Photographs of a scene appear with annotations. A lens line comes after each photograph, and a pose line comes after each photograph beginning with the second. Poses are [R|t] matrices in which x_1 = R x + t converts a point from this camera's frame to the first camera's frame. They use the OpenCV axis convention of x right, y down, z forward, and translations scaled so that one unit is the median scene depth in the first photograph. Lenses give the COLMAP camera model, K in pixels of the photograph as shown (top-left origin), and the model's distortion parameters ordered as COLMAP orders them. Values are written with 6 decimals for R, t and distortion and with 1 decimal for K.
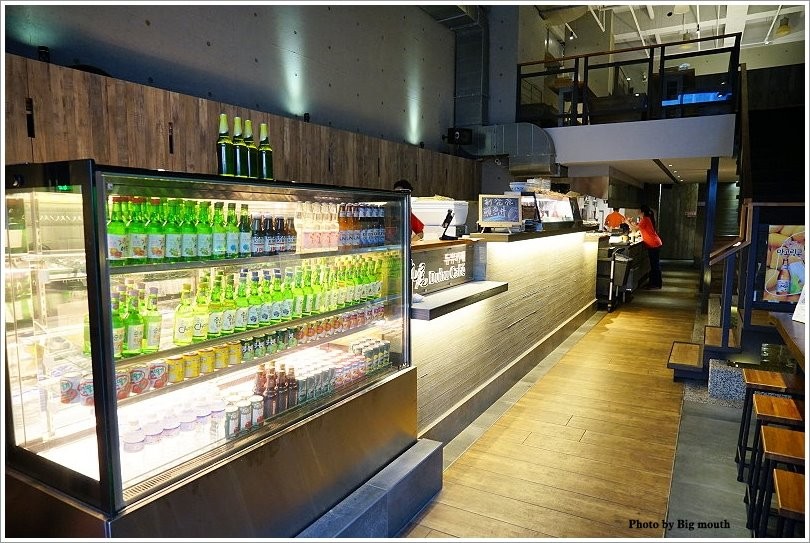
lens RADIAL K [[534.4, 0, 404.0], [0, 534.4, 280.0], [0, 0, 1]] dist [-0.038436, 0.030556]
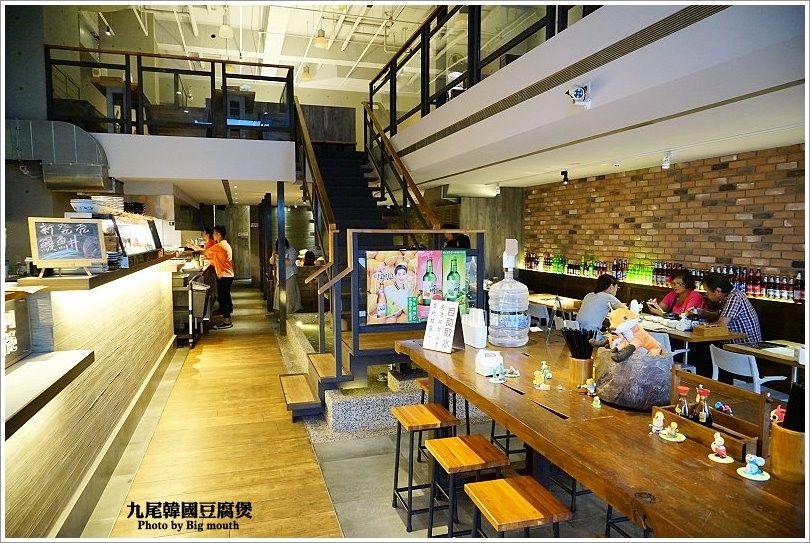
lens RADIAL K [[534.4, 0, 404.0], [0, 534.4, 280.0], [0, 0, 1]] dist [-0.038436, 0.030556]
pose [[0.685032, -0.064842, 0.725621, -0.007994], [0.090286, 0.995909, 0.003760, -0.027284], [-0.722896, 0.062938, 0.688084, 0.142857]]
